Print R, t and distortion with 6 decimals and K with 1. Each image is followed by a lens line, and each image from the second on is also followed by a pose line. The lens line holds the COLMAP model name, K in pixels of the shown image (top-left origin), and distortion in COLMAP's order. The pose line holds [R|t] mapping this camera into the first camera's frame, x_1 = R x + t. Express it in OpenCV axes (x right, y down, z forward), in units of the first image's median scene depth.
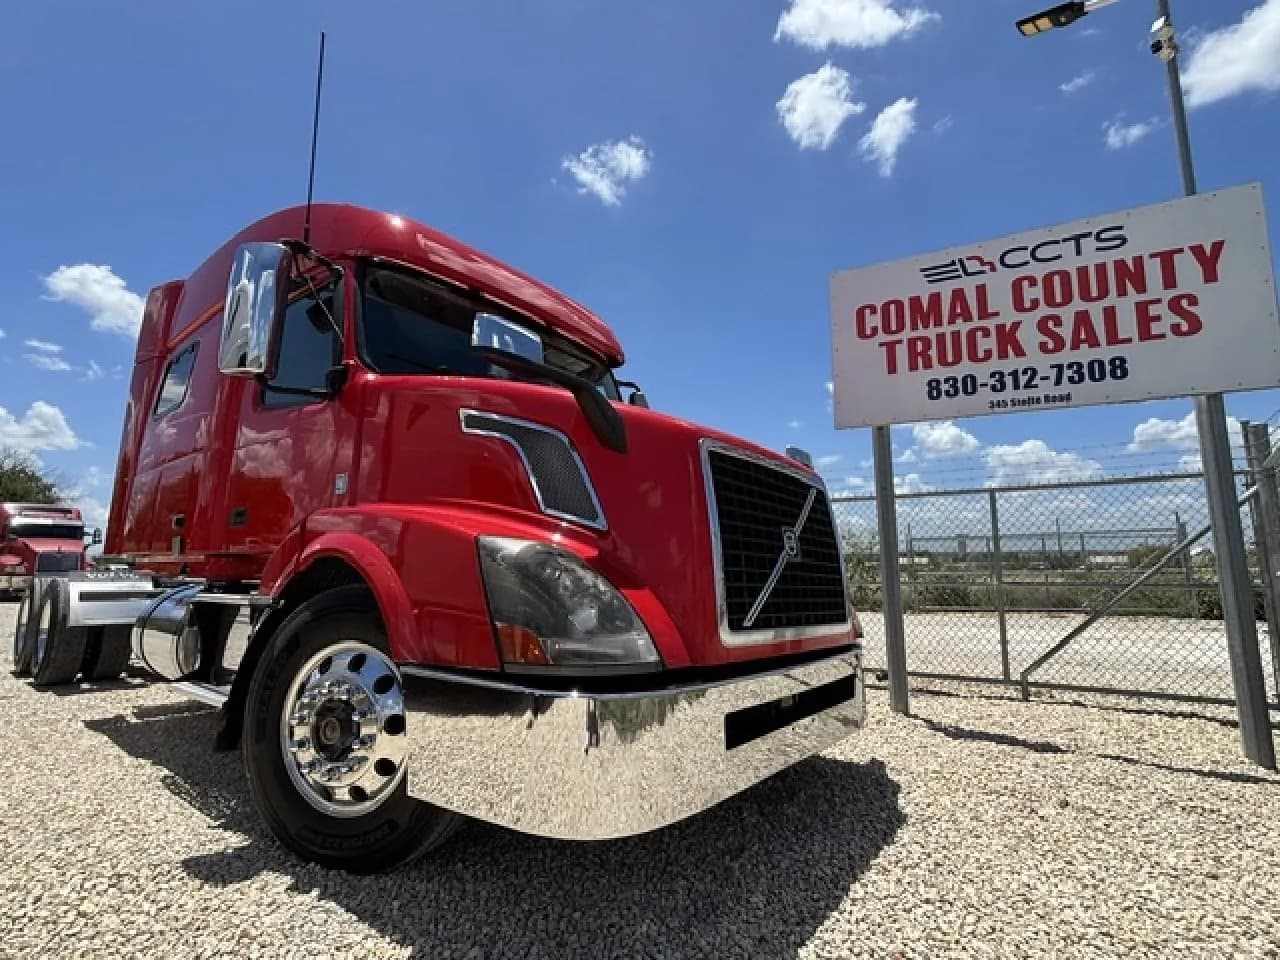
lens RADIAL K [[577.1, 0, 639.6], [0, 577.1, 484.2], [0, 0, 1]] dist [0.000602, 0.000202]
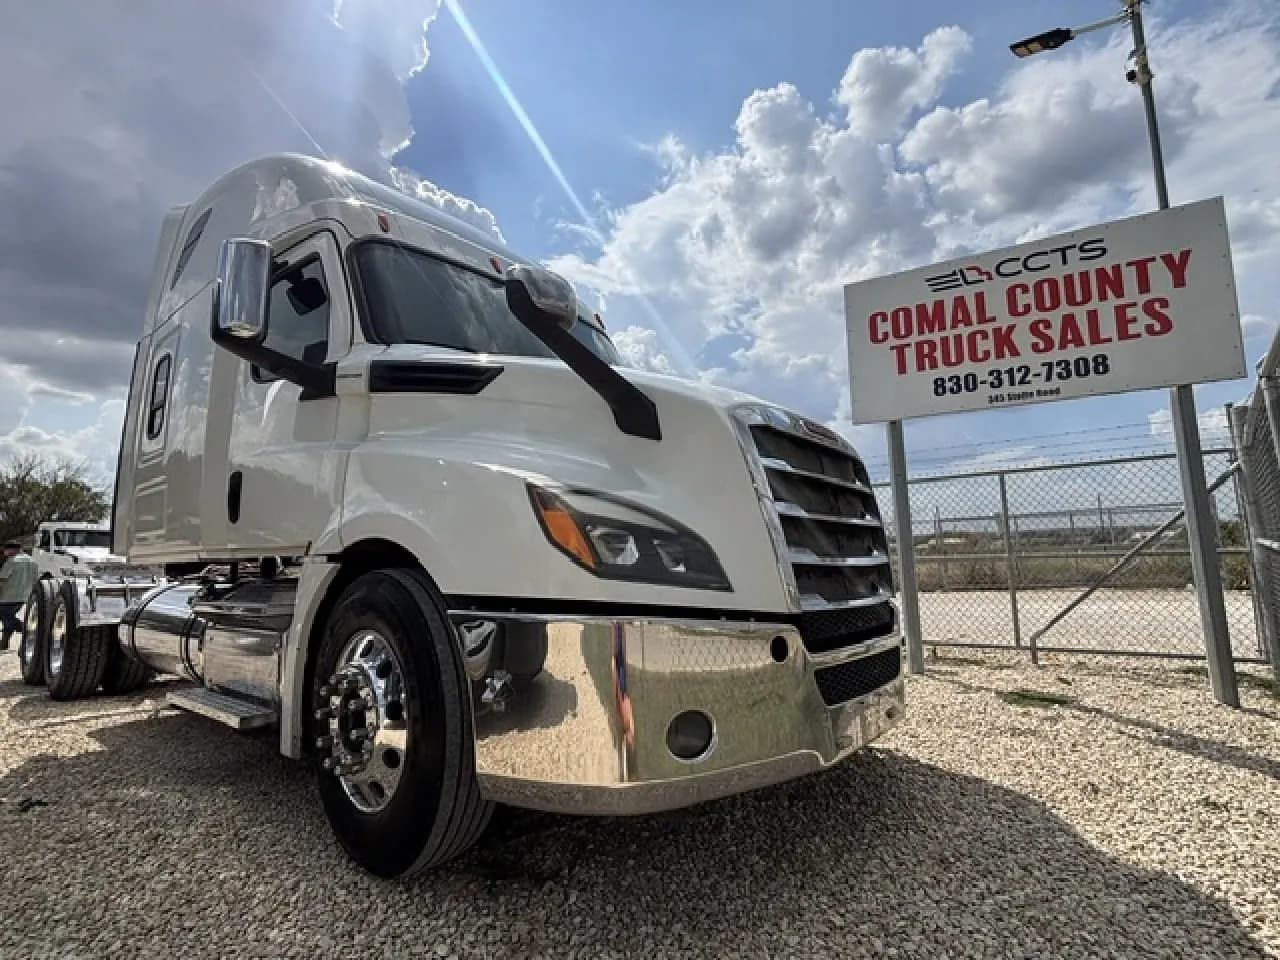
lens RADIAL K [[600.0, 0, 645.0], [0, 600.0, 483.8], [0, 0, 1]] dist [-0.000770, 0.000327]
pose [[0.998887, -0.033569, -0.033140, -0.031851], [0.034228, 0.999223, 0.019535, -0.018616], [0.032458, -0.020648, 0.999260, -0.193240]]
